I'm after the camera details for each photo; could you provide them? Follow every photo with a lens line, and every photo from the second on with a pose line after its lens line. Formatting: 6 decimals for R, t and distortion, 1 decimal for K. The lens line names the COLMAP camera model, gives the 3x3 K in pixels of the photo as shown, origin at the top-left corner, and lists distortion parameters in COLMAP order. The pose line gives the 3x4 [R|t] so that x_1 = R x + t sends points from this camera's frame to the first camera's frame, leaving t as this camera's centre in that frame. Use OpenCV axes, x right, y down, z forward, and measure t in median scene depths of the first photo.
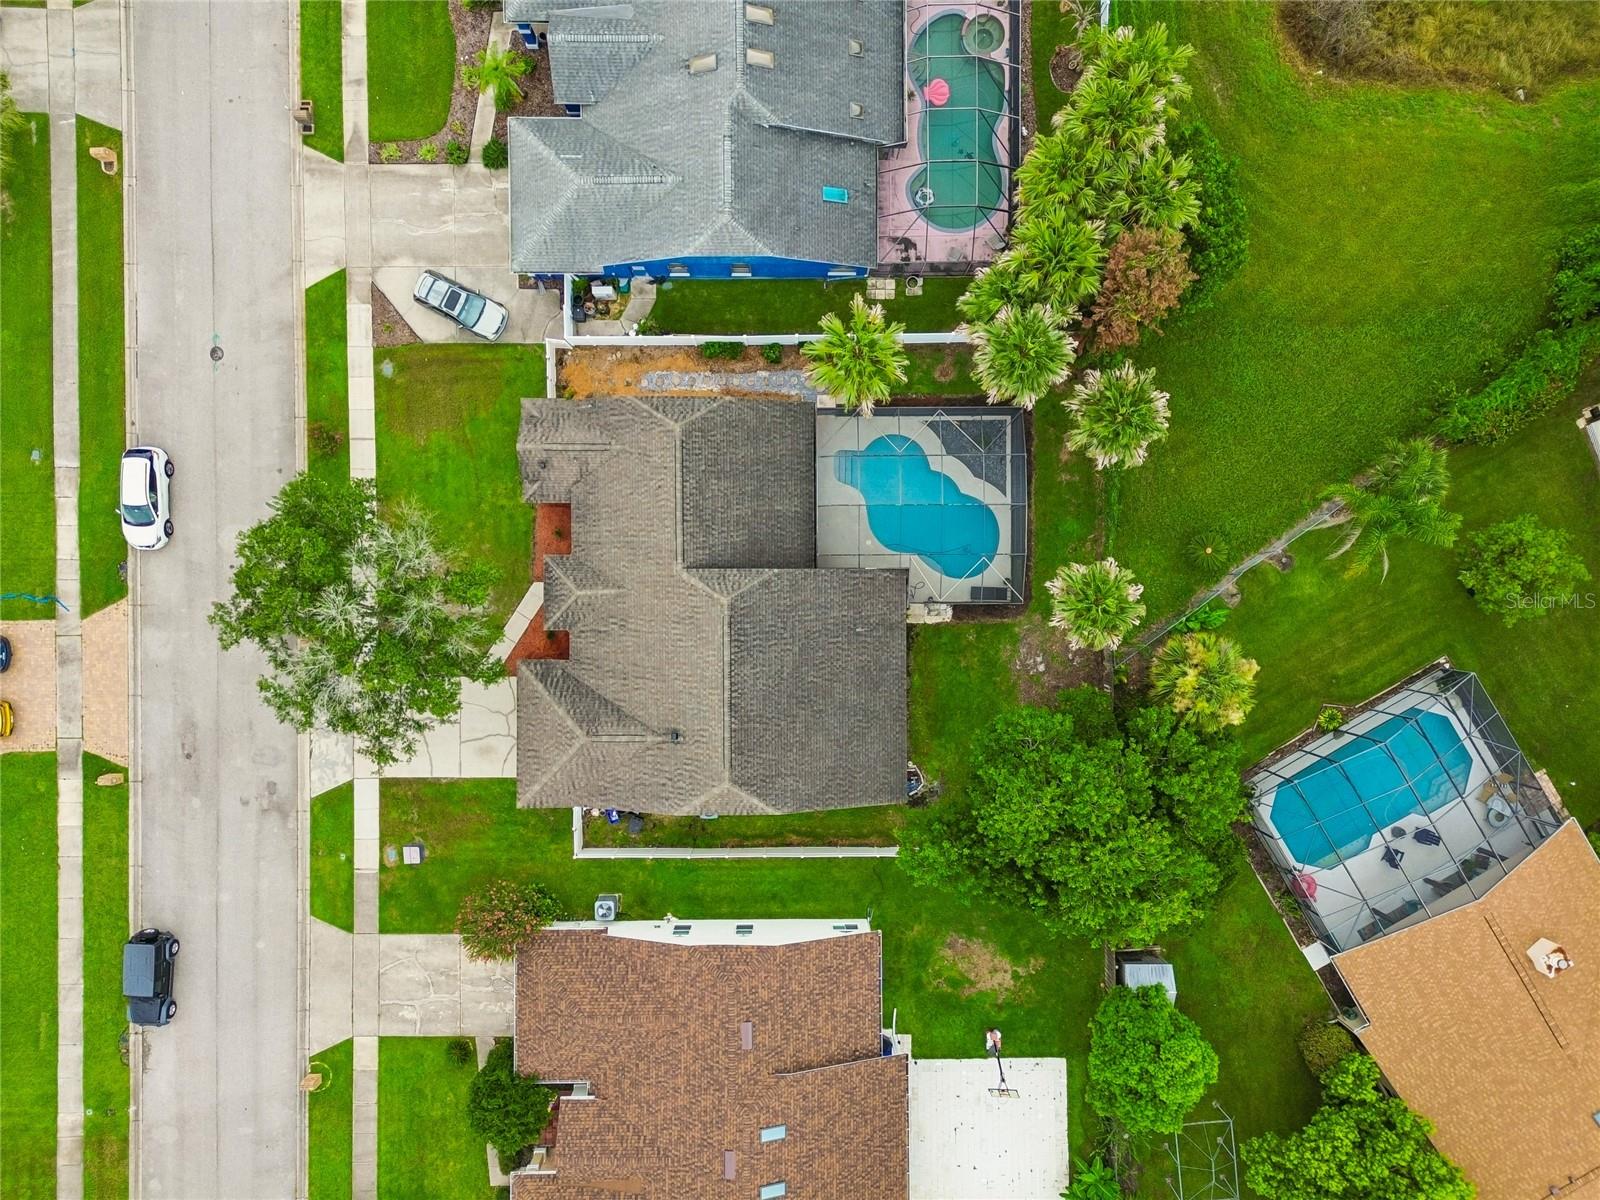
lens RADIAL K [[1128.9, 0, 795.5], [0, 1128.9, 586.5], [0, 0, 1]] dist [0.036867, -0.000154]
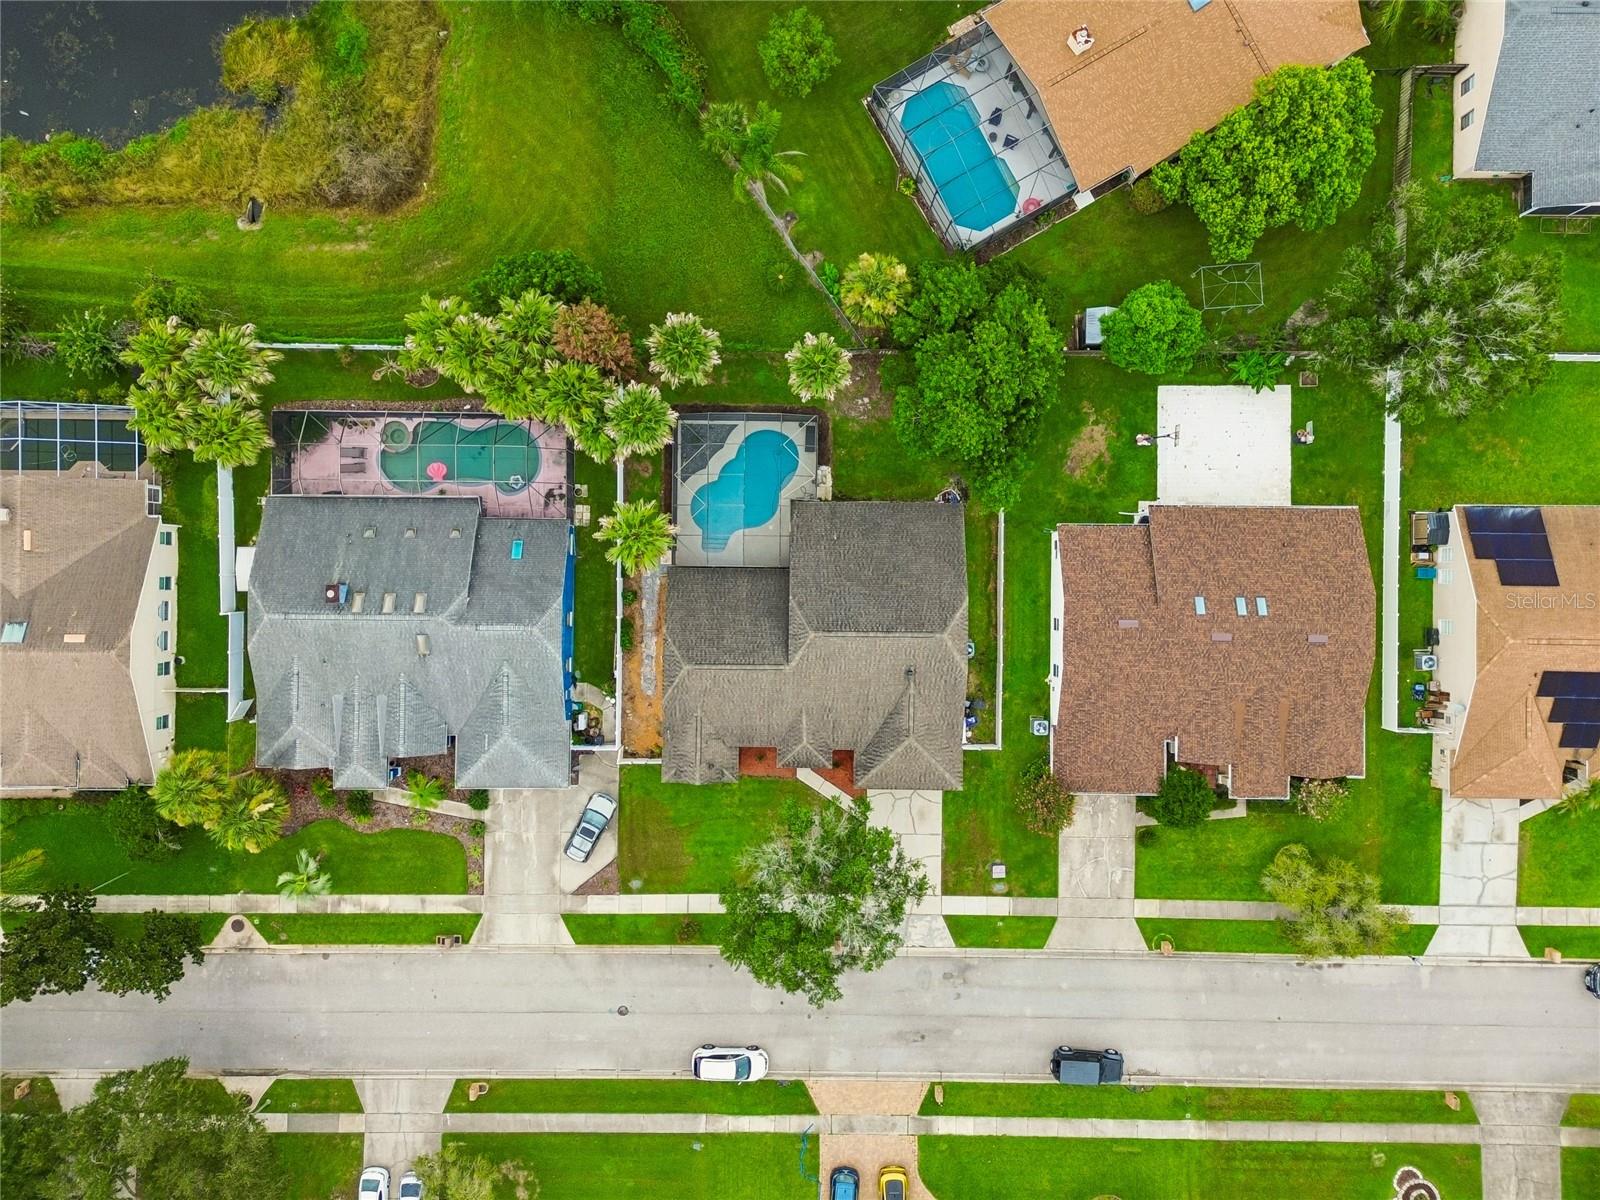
lens RADIAL K [[1128.9, 0, 795.5], [0, 1128.9, 586.5], [0, 0, 1]] dist [0.036867, -0.000154]
pose [[0.015125, -0.999795, -0.013457, 0.013418], [0.999842, 0.015249, -0.009172, 0.003687], [0.009375, -0.013316, 0.999867, -0.346745]]
